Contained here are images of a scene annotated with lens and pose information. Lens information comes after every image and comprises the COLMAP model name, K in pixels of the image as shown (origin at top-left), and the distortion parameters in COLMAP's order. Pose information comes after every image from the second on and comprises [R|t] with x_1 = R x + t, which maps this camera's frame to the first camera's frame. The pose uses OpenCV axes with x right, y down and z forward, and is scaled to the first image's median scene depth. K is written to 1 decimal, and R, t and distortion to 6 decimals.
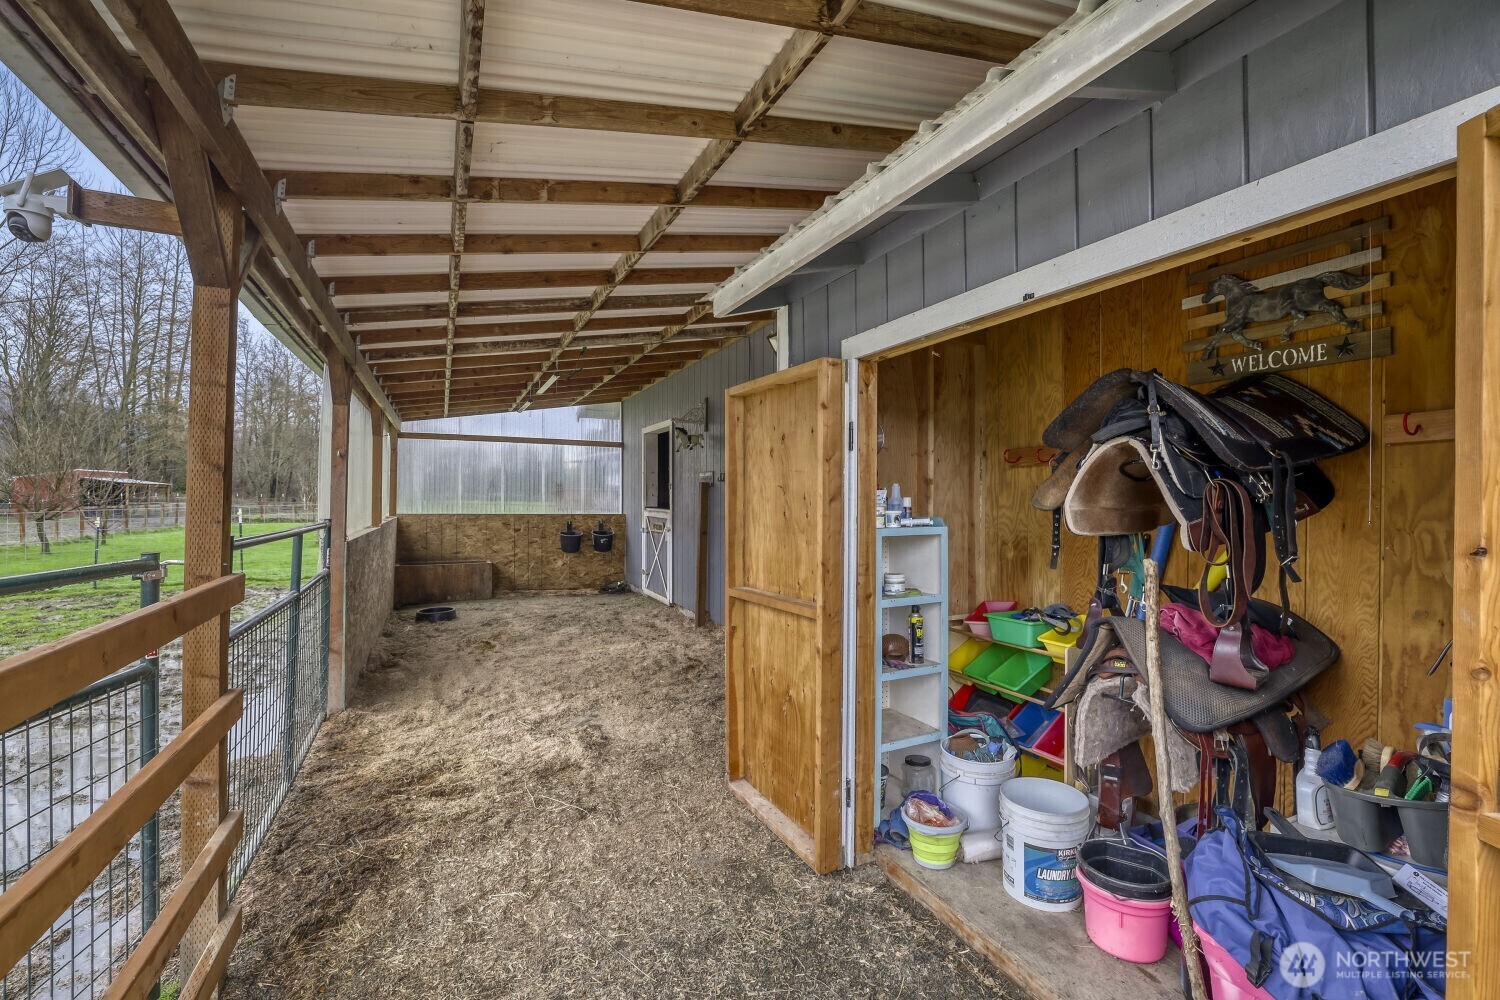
lens RADIAL K [[645.7, 0, 749.6], [0, 645.7, 484.3], [0, 0, 1]] dist [-0.000049, 0.000253]
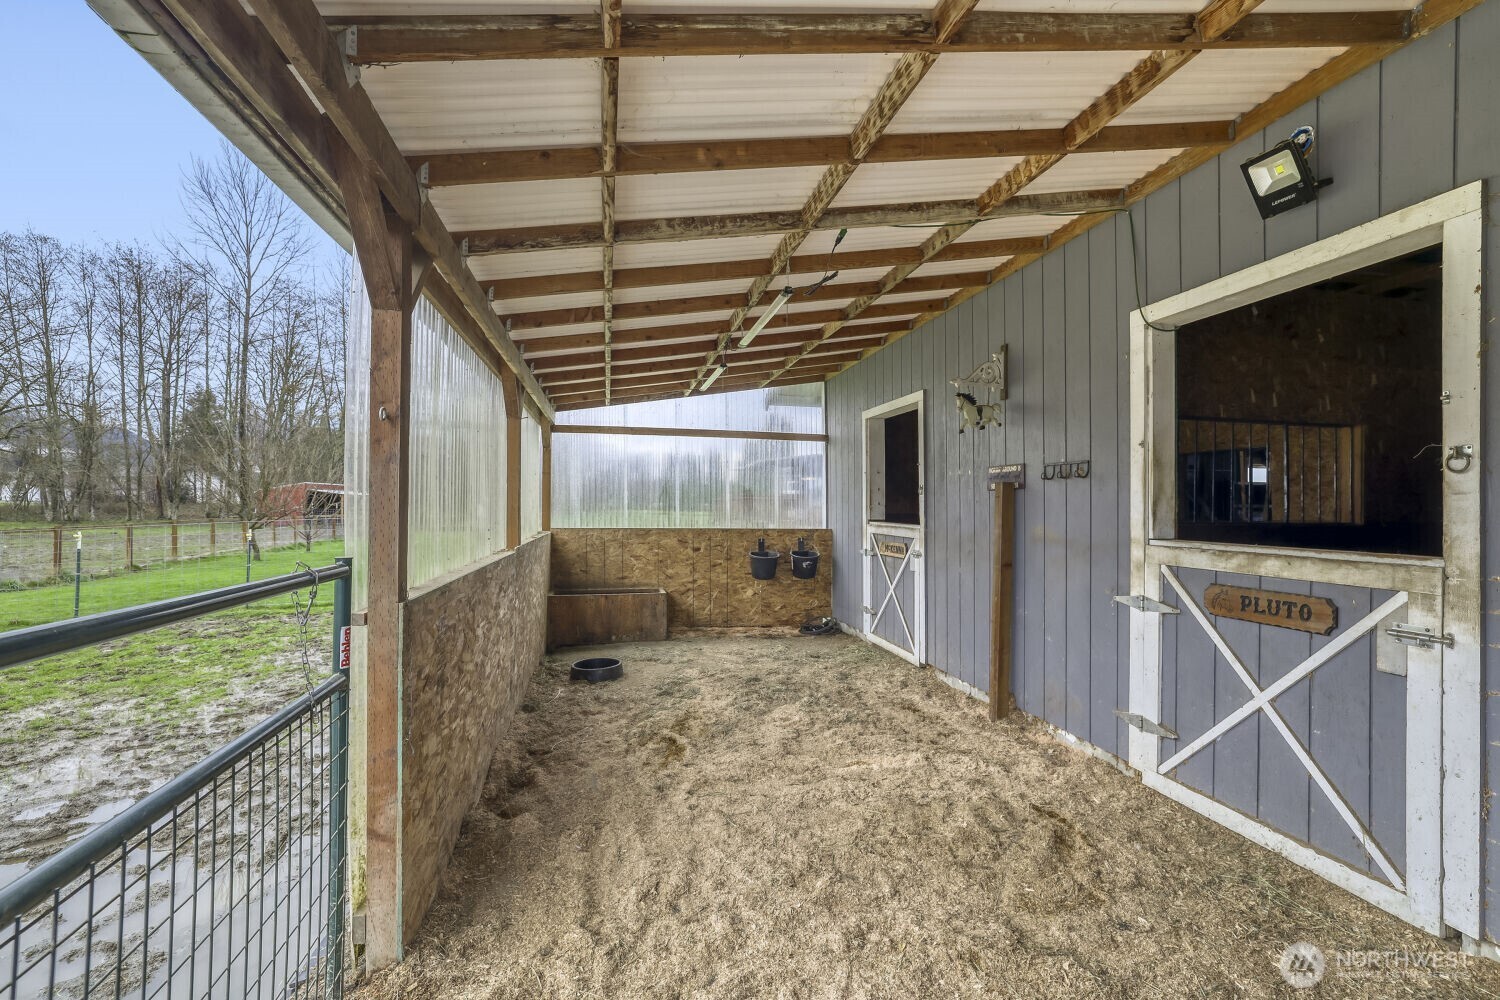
lens RADIAL K [[645.9, 0, 791.2], [0, 645.9, 502.0], [0, 0, 1]] dist [0.000481, 0.000095]
pose [[0.985761, -0.002348, -0.168136, -0.124773], [0.004567, 0.999907, 0.012816, 0.005439], [0.168090, -0.013402, 0.985681, 0.273294]]
